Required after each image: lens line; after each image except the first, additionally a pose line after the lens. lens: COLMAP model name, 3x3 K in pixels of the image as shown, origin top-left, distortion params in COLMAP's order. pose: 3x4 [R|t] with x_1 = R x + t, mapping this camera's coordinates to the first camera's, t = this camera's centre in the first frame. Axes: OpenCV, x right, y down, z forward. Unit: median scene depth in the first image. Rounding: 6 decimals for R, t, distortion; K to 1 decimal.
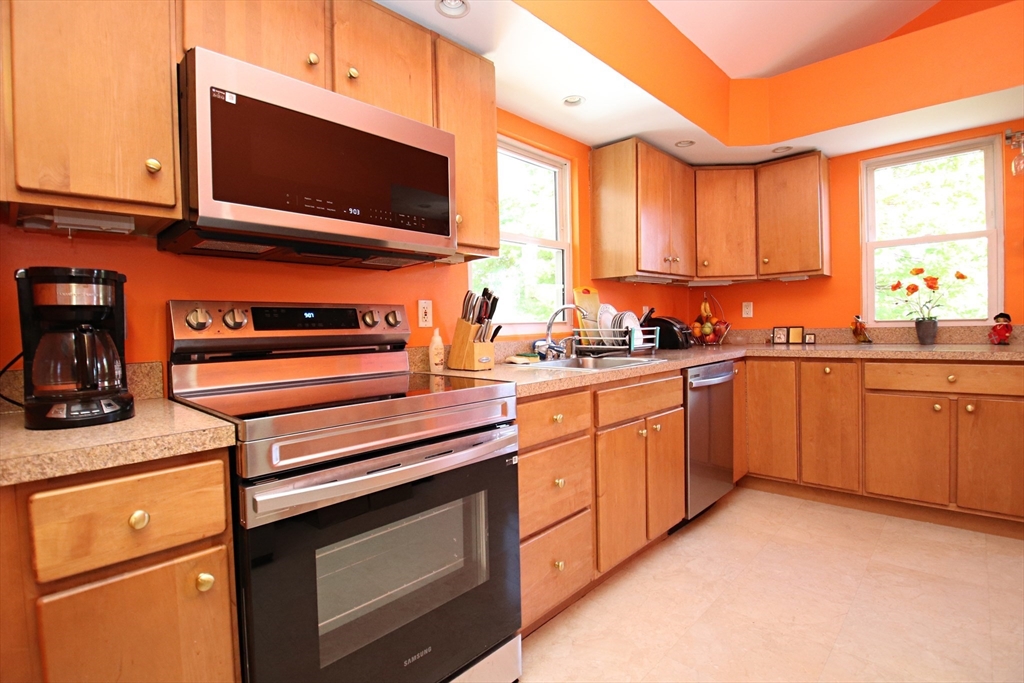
lens RADIAL K [[474.7, 0, 506.4], [0, 474.7, 340.1], [0, 0, 1]] dist [0.005542, -0.015938]
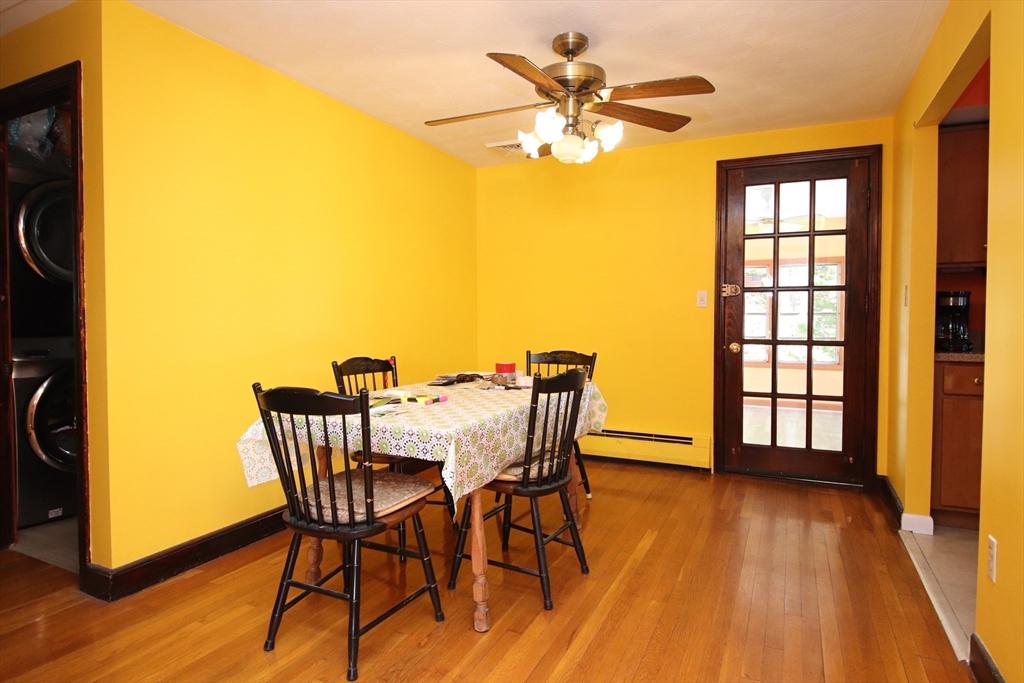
lens RADIAL K [[568.7, 0, 516.3], [0, 568.7, 334.2], [0, 0, 1]] dist [-0.006144, -0.002889]
pose [[0.312843, 0.047801, -0.948601, 0.504581], [-0.038628, 0.998547, 0.037579, 0.023798], [0.949019, 0.024886, 0.314235, -0.873218]]
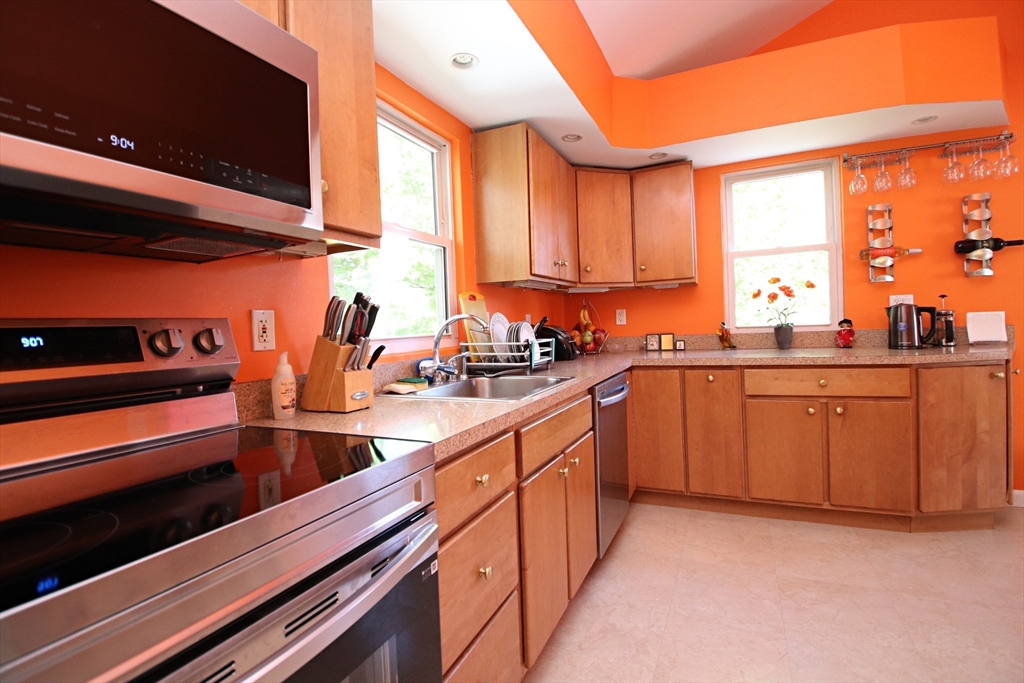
lens RADIAL K [[474.7, 0, 508.8], [0, 474.7, 331.8], [0, 0, 1]] dist [0.005542, -0.015938]
pose [[0.946528, -0.017641, 0.322140, -0.047745], [0.027044, 0.999328, -0.024736, -0.021990], [-0.321487, 0.032125, 0.946369, 0.204911]]
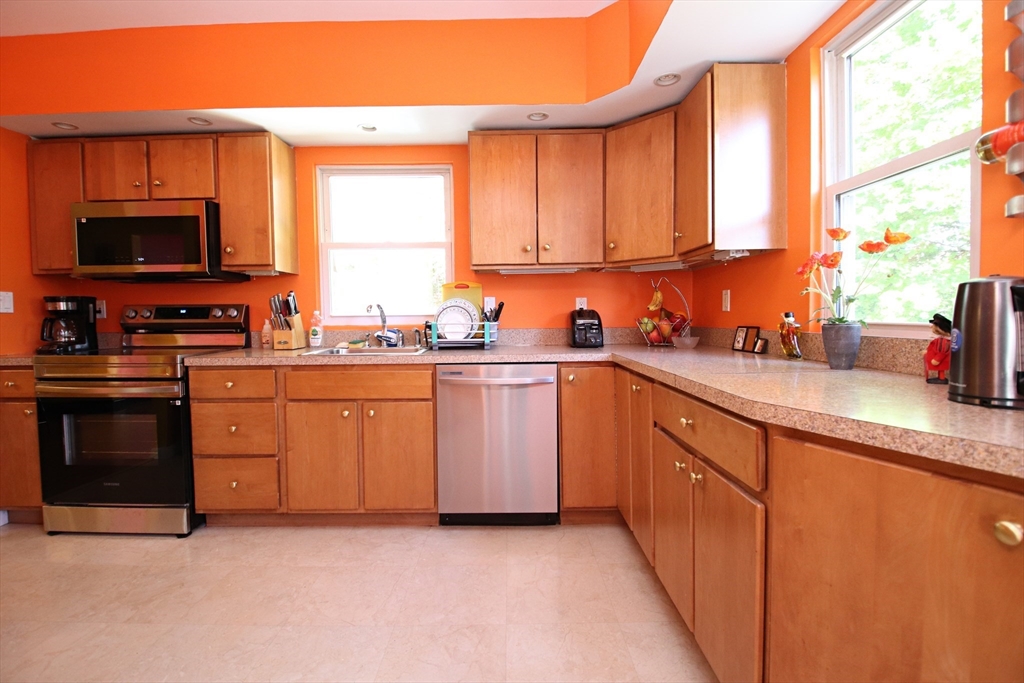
lens RADIAL K [[474.7, 0, 513.4], [0, 474.7, 337.3], [0, 0, 1]] dist [0.005542, -0.015938]
pose [[0.698321, 0.051368, -0.713940, 1.145005], [-0.029414, 0.998638, 0.043082, -0.043726], [0.715181, -0.009085, 0.698881, 0.392603]]
